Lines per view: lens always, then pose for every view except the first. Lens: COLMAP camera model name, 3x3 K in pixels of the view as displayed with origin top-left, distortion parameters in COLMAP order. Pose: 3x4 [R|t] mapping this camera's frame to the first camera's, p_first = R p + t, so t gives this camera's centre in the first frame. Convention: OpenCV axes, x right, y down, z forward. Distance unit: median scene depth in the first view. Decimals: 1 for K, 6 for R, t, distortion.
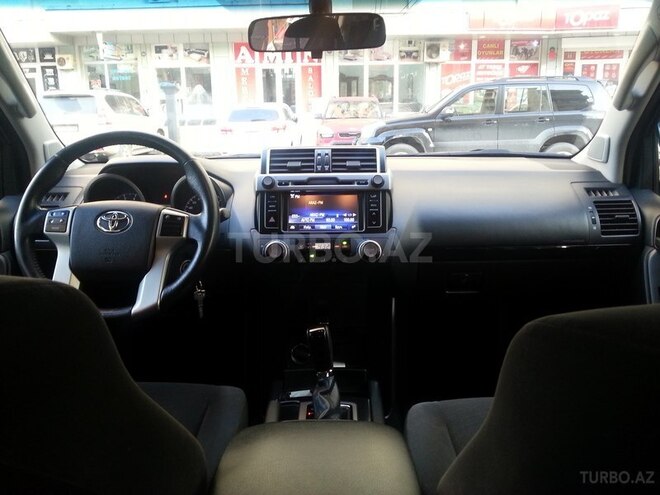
lens RADIAL K [[551.5, 0, 330.0], [0, 551.5, 247.5], [0, 0, 1]] dist [-0.005595, -0.024618]
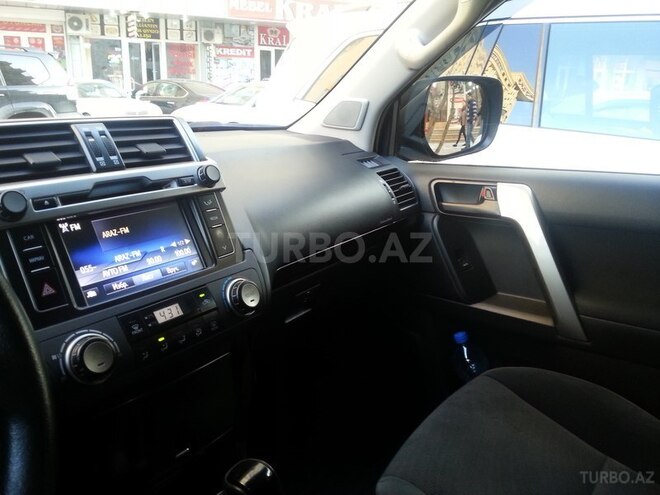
lens RADIAL K [[551.5, 0, 330.0], [0, 551.5, 247.5], [0, 0, 1]] dist [-0.005595, -0.024618]
pose [[0.561414, -0.207015, 0.801223, -0.313016], [0.178164, 0.975736, 0.127265, -0.096262], [-0.808128, 0.071301, 0.584675, 0.557551]]
